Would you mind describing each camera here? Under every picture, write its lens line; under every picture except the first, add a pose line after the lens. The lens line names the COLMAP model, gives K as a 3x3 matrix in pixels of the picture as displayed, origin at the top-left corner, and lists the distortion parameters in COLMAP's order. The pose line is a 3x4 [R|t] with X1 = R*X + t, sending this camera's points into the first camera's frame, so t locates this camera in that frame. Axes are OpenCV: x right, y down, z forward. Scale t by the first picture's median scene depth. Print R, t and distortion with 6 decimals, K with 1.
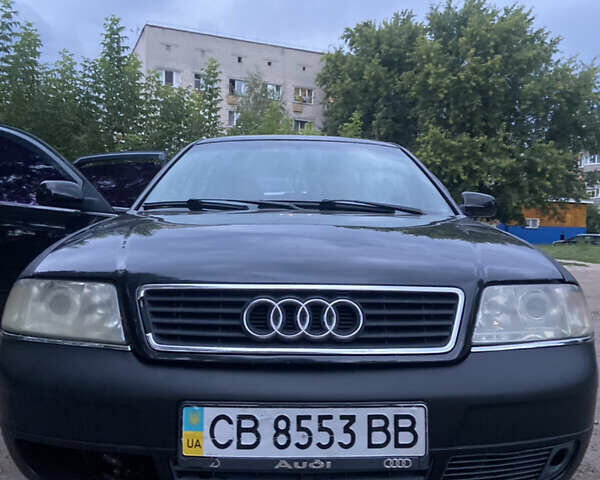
lens RADIAL K [[603.0, 0, 300.0], [0, 603.0, 240.0], [0, 0, 1]] dist [0.098285, -0.020513]
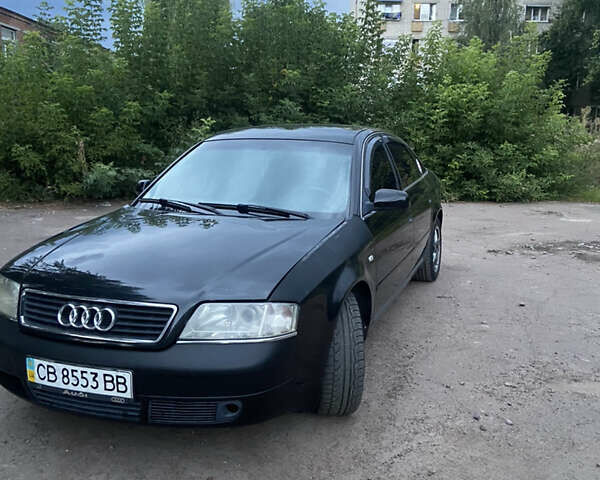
lens RADIAL K [[603.0, 0, 300.0], [0, 603.0, 240.0], [0, 0, 1]] dist [0.098285, -0.020513]
pose [[0.923346, 0.059444, -0.379340, 1.349601], [0.006753, 0.985277, 0.170832, -0.429152], [0.383910, -0.160299, 0.909350, -0.402045]]
